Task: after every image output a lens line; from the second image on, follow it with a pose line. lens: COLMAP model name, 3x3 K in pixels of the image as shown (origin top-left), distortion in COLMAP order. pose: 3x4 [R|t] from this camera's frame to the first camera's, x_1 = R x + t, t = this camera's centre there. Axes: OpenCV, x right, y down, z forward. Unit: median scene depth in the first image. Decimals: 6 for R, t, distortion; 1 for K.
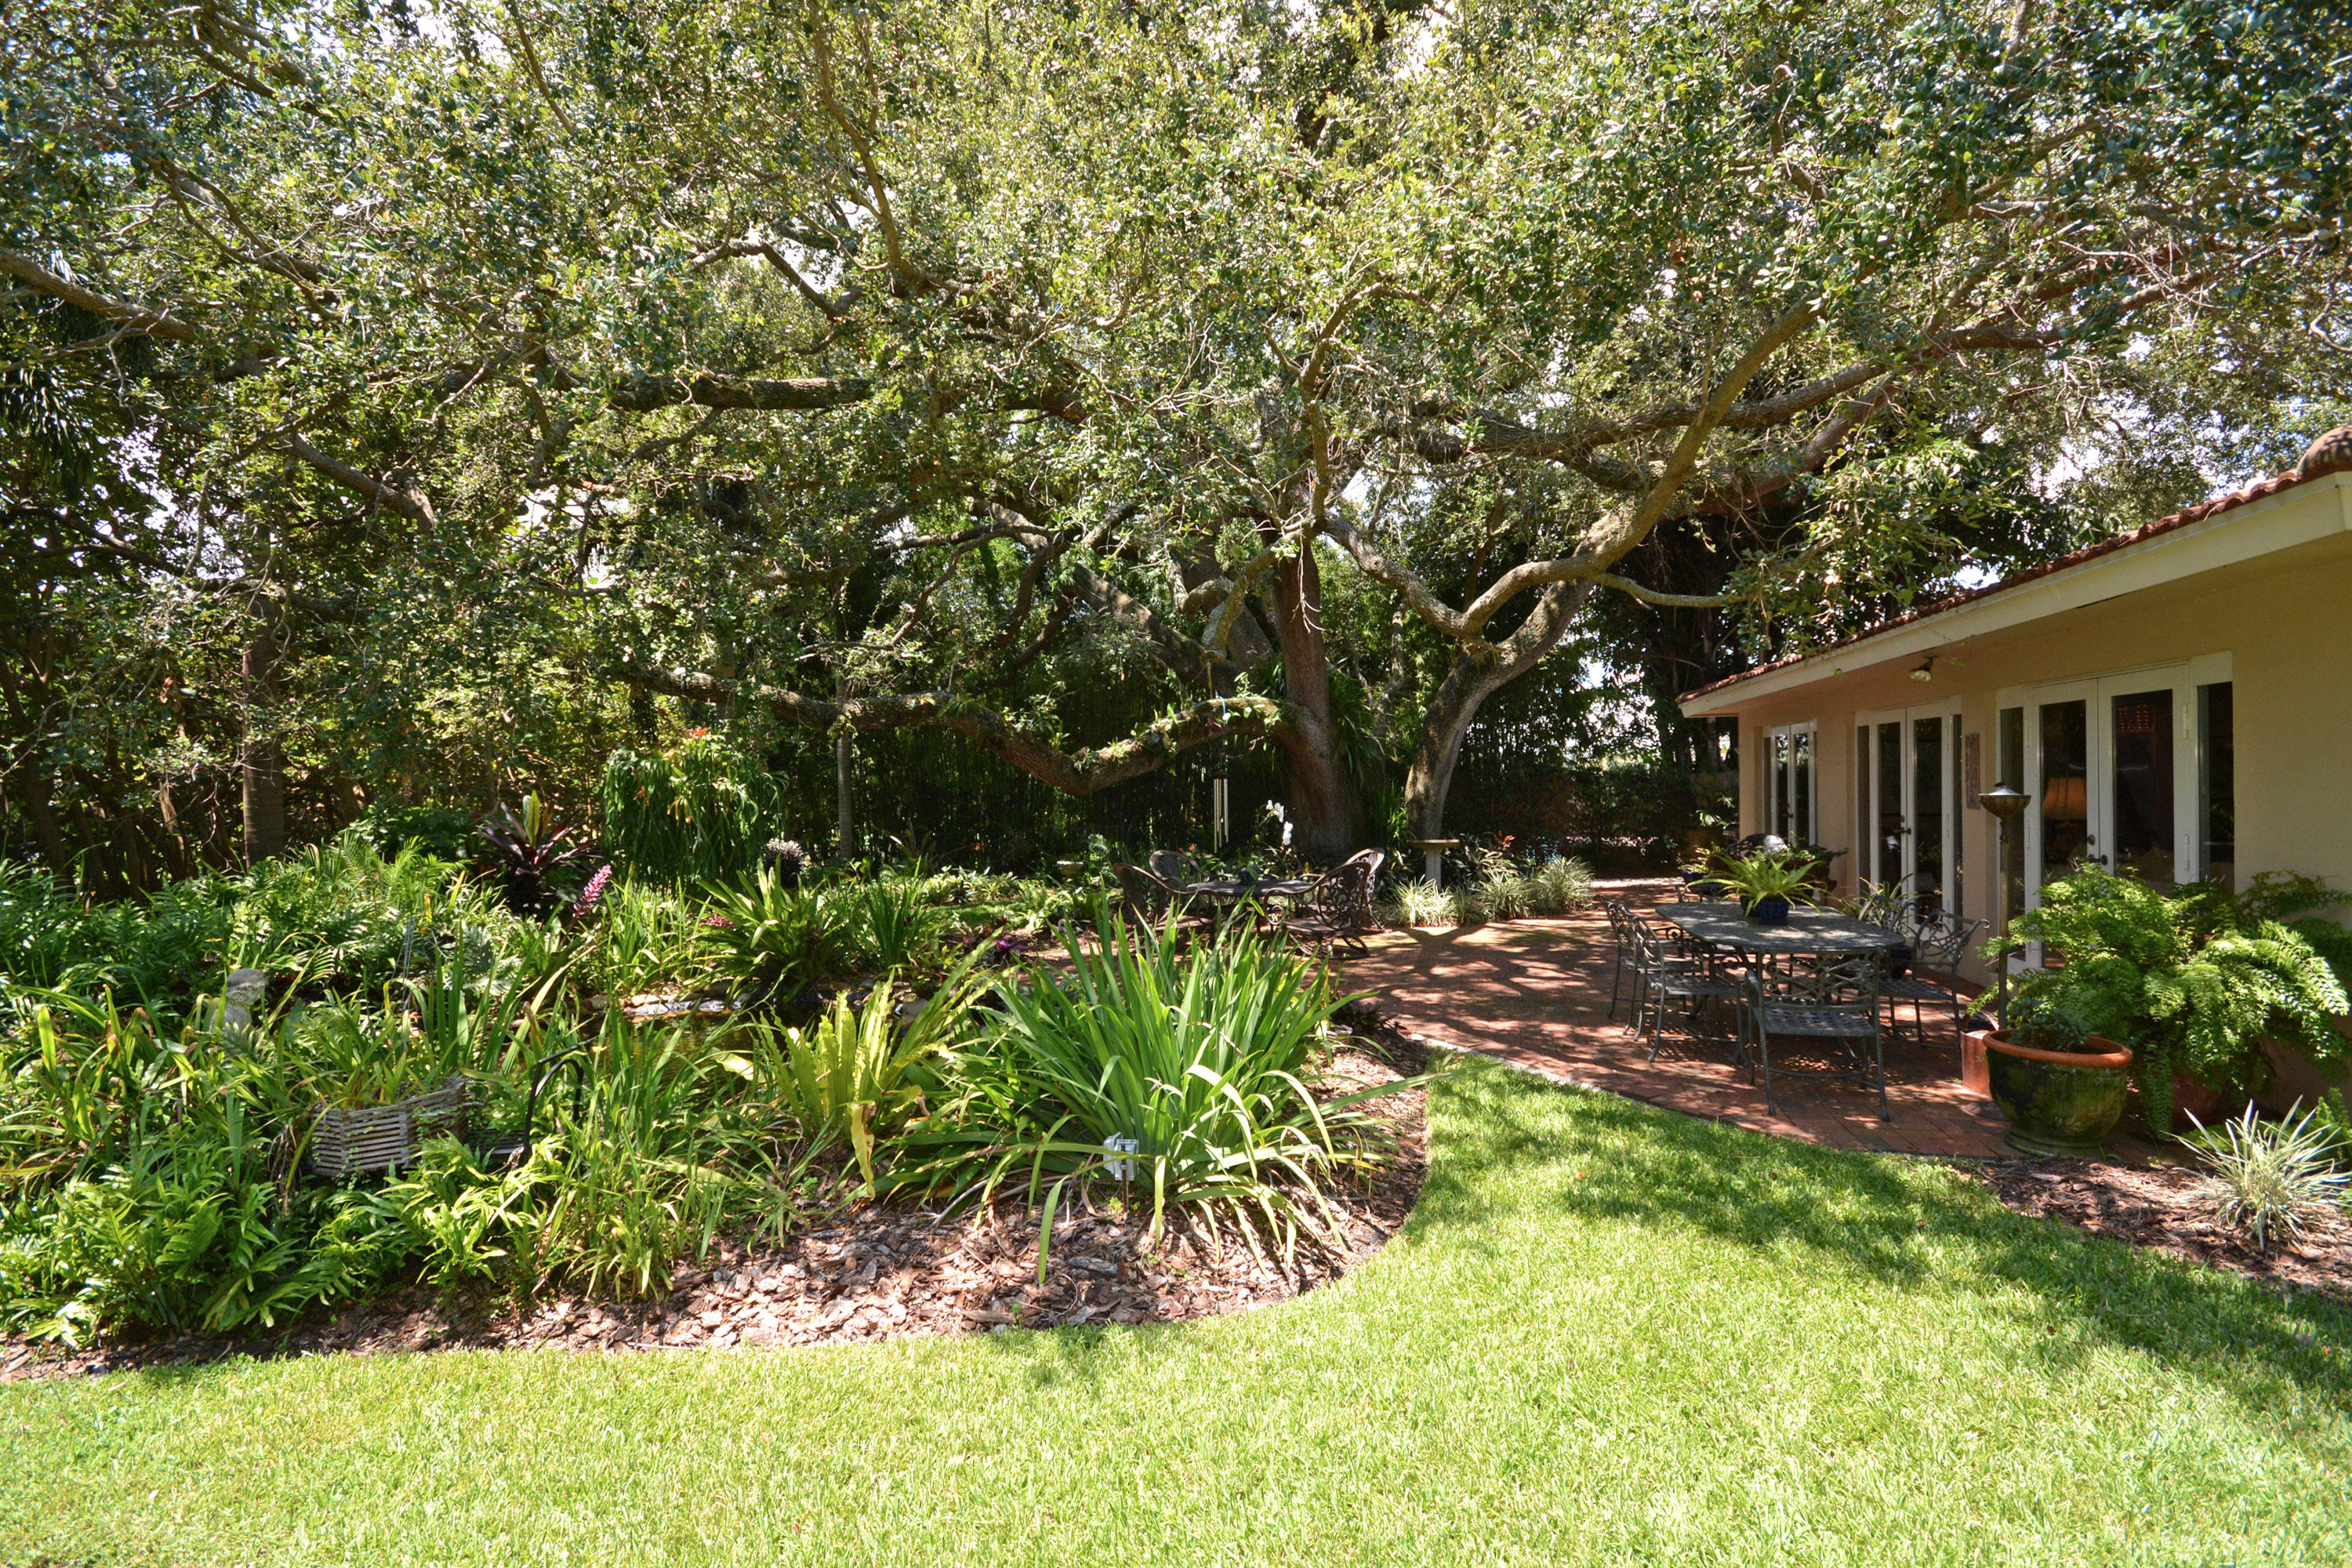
lens RADIAL K [[1151.3, 0, 1180.4], [0, 1151.3, 762.8], [0, 0, 1]] dist [0.001082, 0.000009]
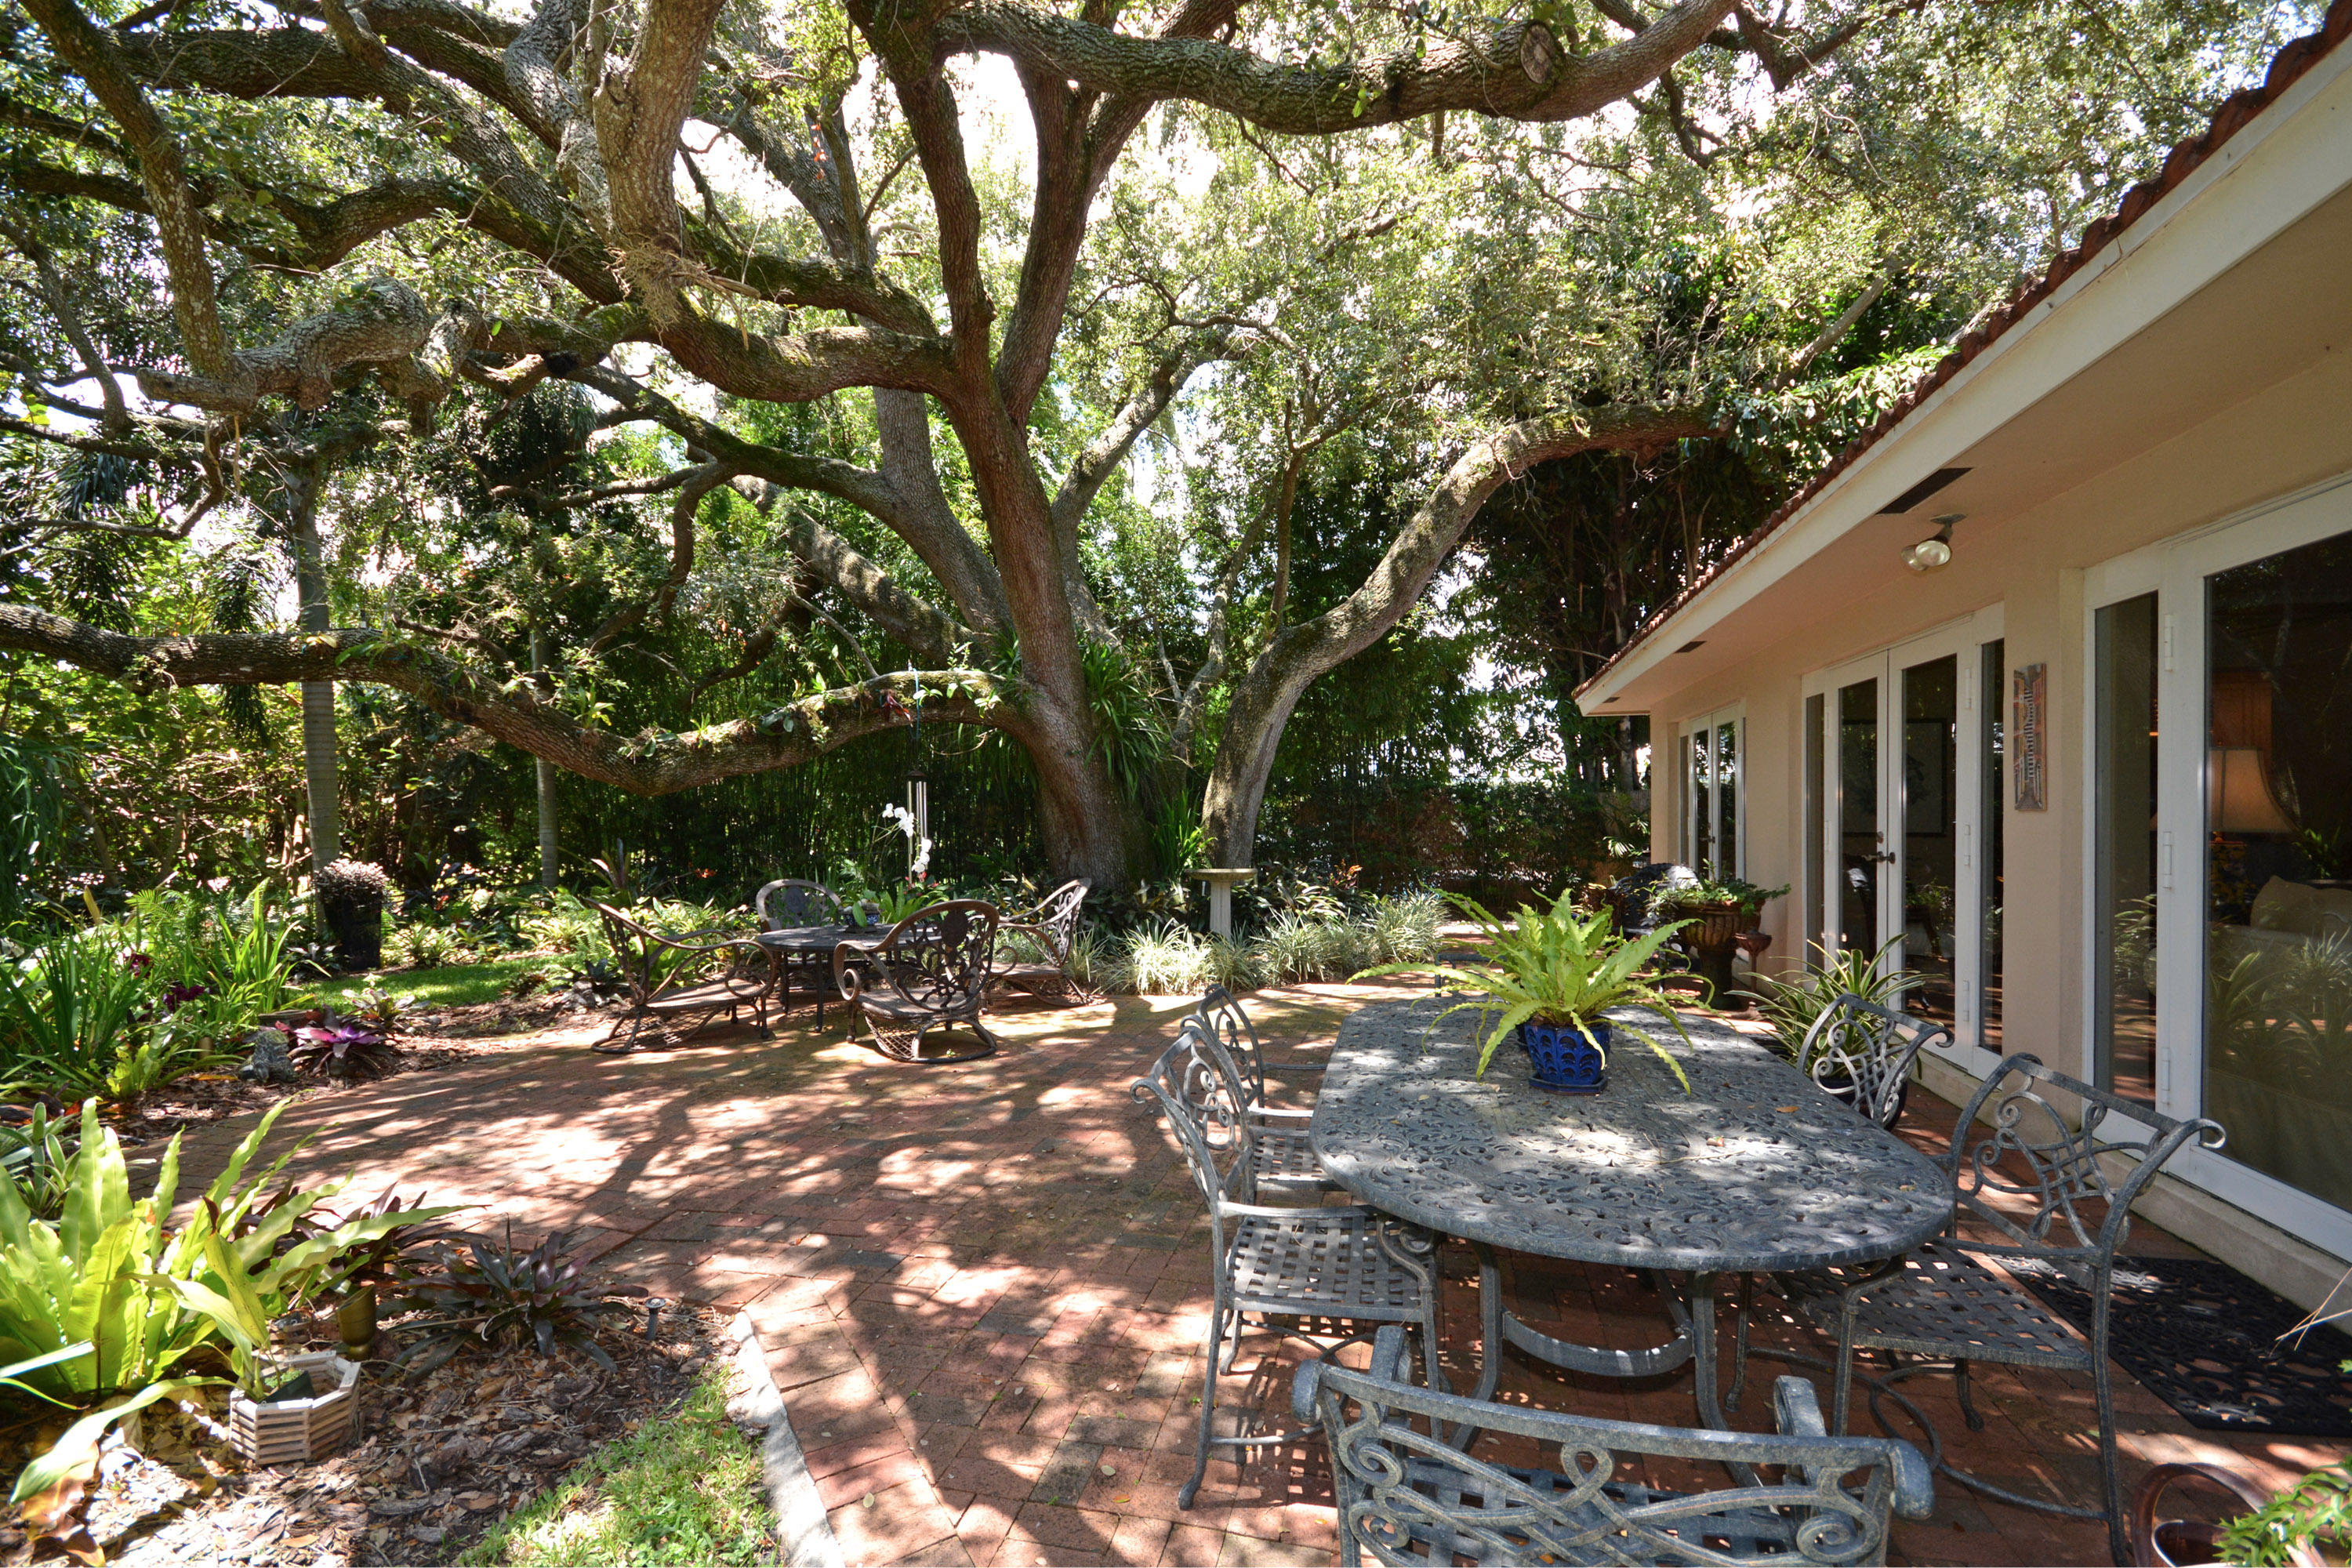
lens RADIAL K [[1050.7, 0, 1155.7], [0, 1050.7, 794.7], [0, 0, 1]] dist [0.003458, 0.000313]
pose [[0.999691, 0.006246, -0.024043, 0.195547], [-0.006394, 0.999961, -0.006072, 0.024088], [0.024004, 0.006224, 0.999692, 0.330532]]
